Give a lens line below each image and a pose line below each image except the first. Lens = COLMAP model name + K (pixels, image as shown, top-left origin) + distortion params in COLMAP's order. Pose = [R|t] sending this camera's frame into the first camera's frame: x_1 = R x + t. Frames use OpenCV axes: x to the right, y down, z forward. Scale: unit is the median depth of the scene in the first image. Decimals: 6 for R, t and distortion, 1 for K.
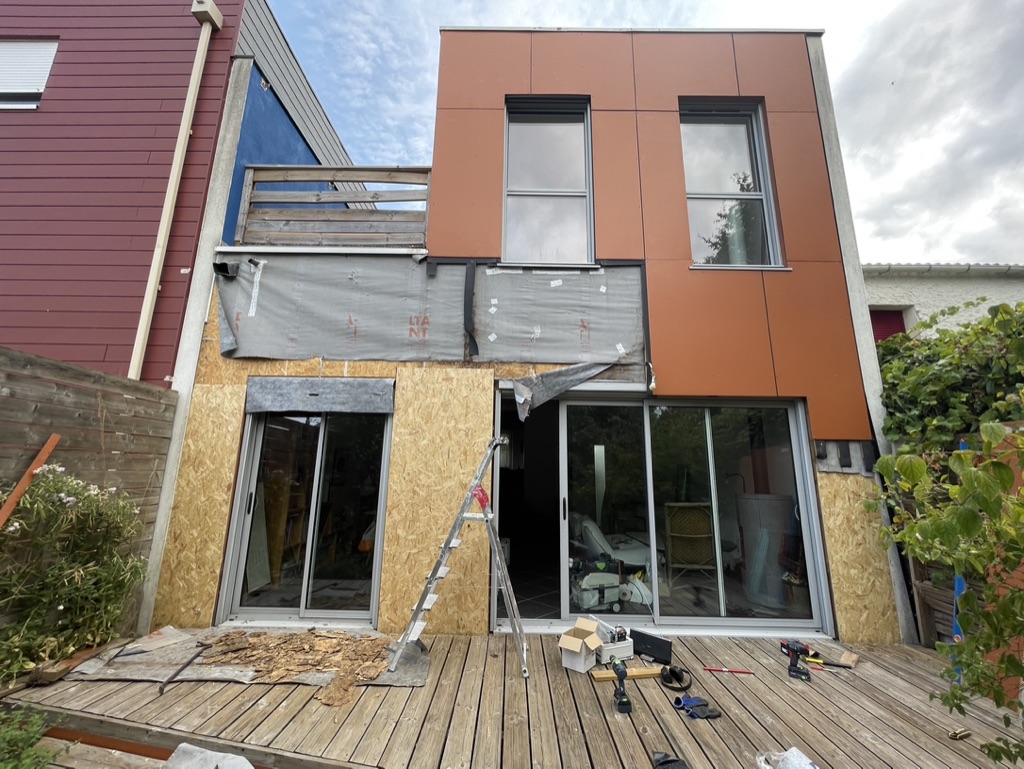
lens RADIAL K [[411.8, 0, 511.2], [0, 411.8, 386.4], [0, 0, 1]] dist [0.001438, -0.000481]
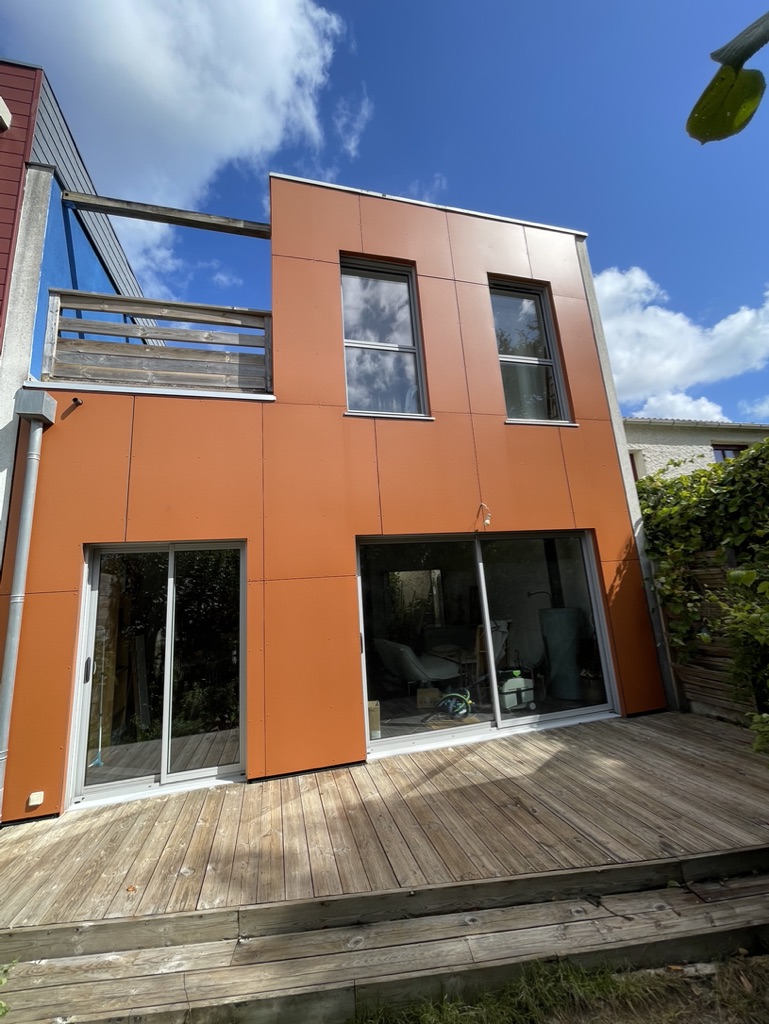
lens RADIAL K [[411.8, 0, 384.5], [0, 411.8, 512.0], [0, 0, 1]] dist [0.001438, -0.000481]
pose [[0.963682, -0.028157, 0.265564, -0.229459], [0.029566, 0.999562, -0.001305, -0.040218], [-0.265411, 0.009109, 0.964092, -0.043339]]
